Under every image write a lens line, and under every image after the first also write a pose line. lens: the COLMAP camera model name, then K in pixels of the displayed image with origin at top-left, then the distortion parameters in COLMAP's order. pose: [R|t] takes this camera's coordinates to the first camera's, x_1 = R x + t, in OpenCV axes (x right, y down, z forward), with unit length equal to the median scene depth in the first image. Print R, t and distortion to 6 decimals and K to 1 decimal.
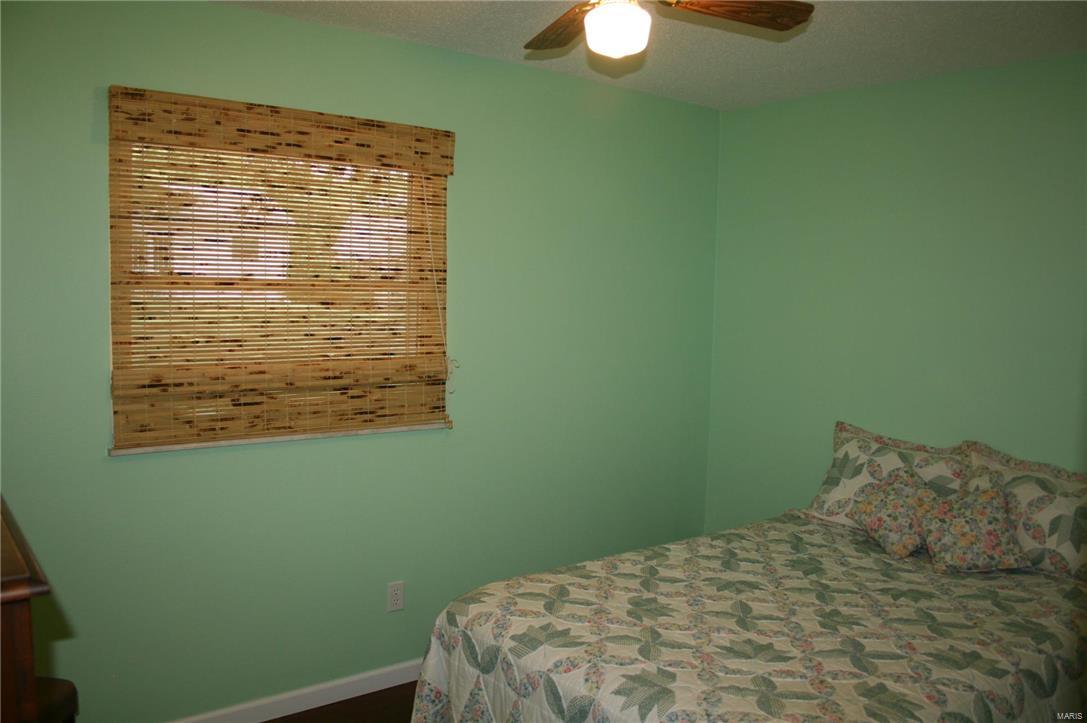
lens RADIAL K [[902.2, 0, 539.3], [0, 902.2, 373.1], [0, 0, 1]] dist [-0.158517, 0.134872]
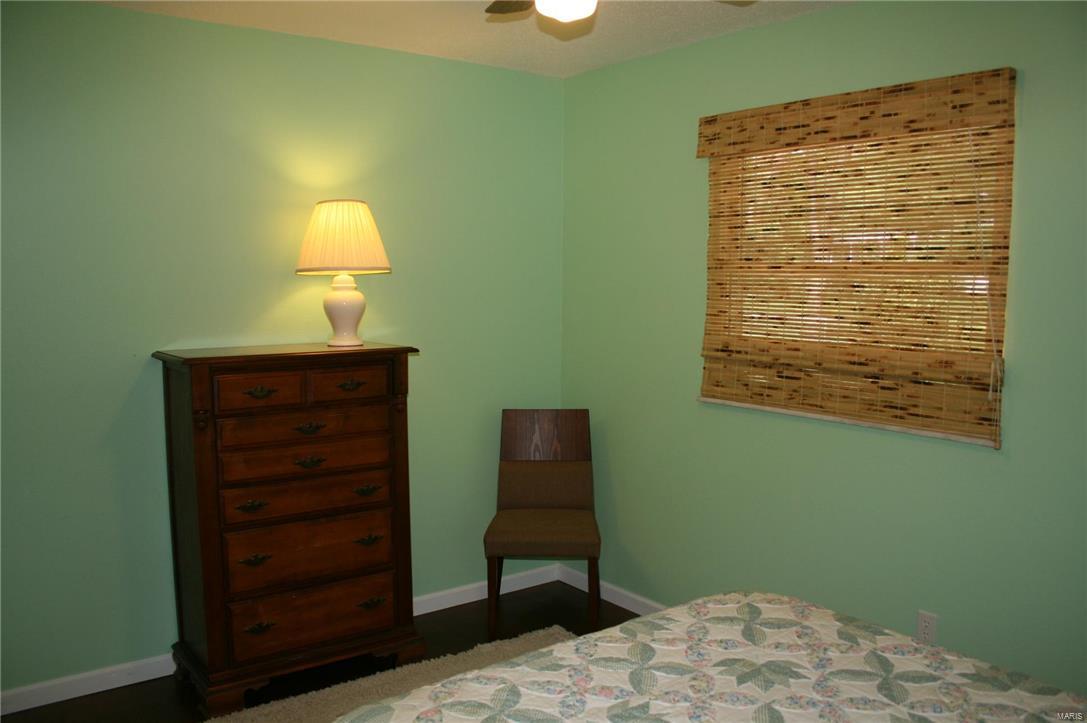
lens RADIAL K [[902.2, 0, 539.3], [0, 902.2, 373.1], [0, 0, 1]] dist [-0.158517, 0.134872]
pose [[-0.025304, 0.081921, -0.996318, 0.750978], [-0.101605, 0.991265, 0.084086, -0.030740], [0.994503, 0.103359, -0.016760, 0.694237]]
